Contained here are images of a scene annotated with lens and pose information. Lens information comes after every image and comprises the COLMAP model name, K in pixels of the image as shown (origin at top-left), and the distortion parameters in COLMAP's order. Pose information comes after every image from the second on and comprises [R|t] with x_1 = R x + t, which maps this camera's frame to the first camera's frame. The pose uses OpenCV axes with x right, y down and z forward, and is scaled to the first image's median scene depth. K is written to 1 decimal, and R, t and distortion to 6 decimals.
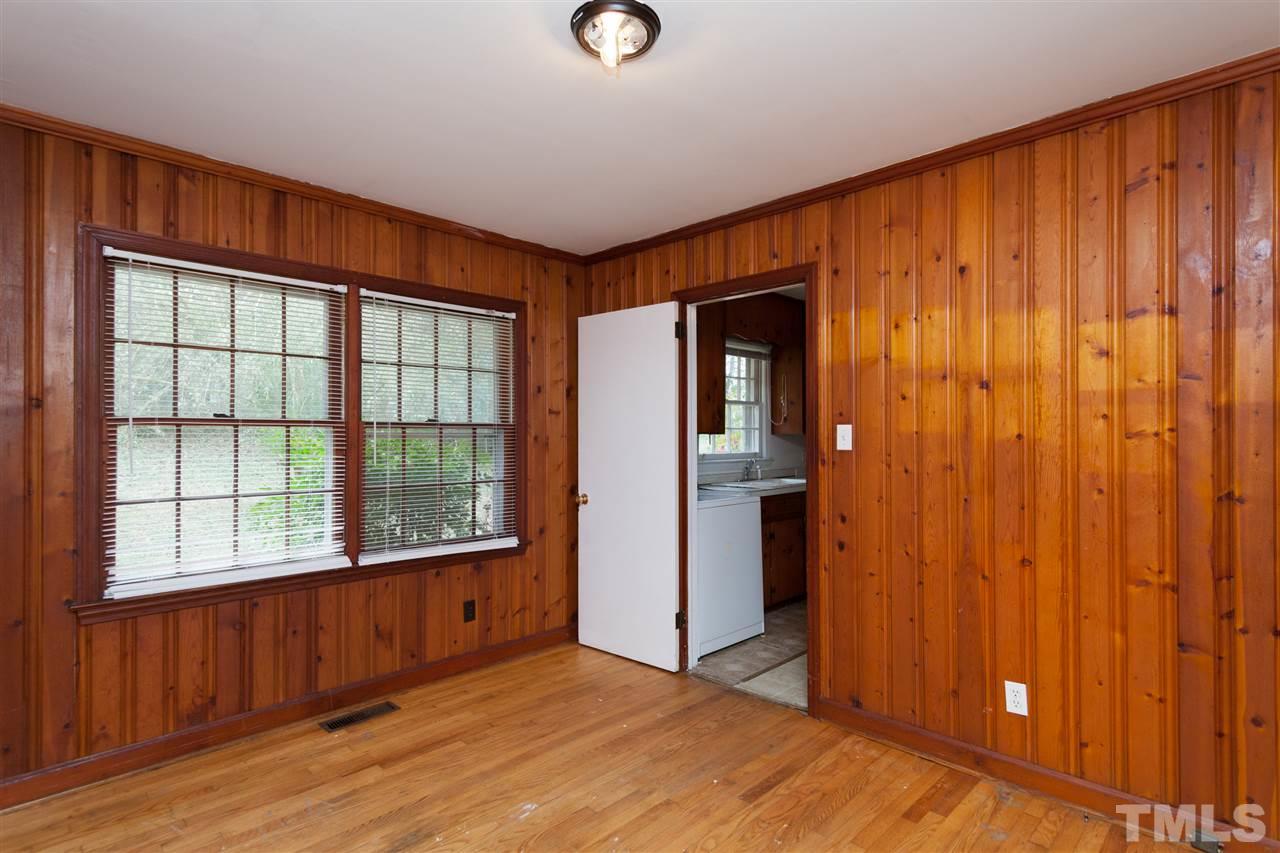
lens RADIAL K [[656.7, 0, 631.4], [0, 656.7, 429.1], [0, 0, 1]] dist [0.008043, -0.002481]
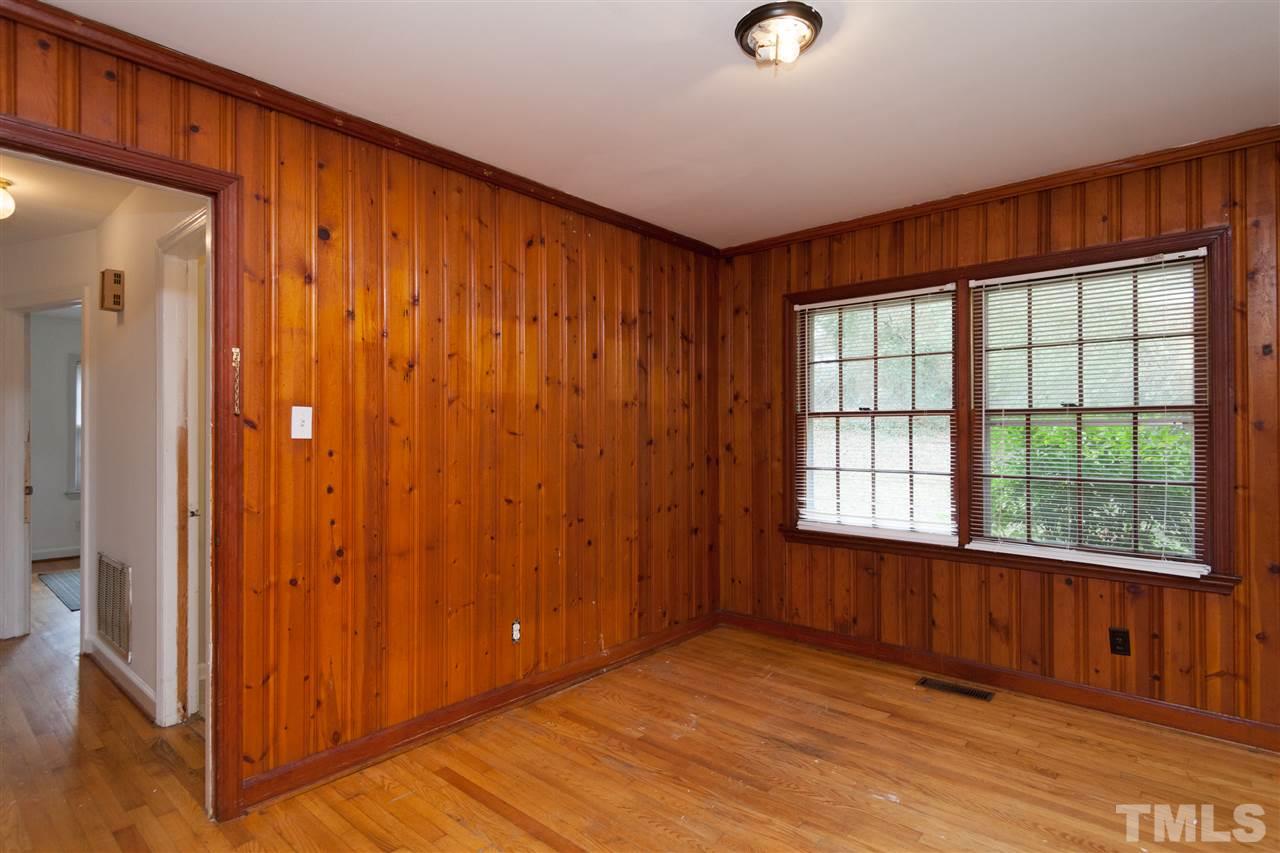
lens RADIAL K [[656.7, 0, 639.9], [0, 656.7, 429.1], [0, 0, 1]] dist [0.008043, -0.002481]
pose [[0.055733, -0.007612, -0.998417, 0.611386], [0.004781, 0.999962, -0.007357, 0.025006], [0.998434, -0.004364, 0.055767, 0.436724]]
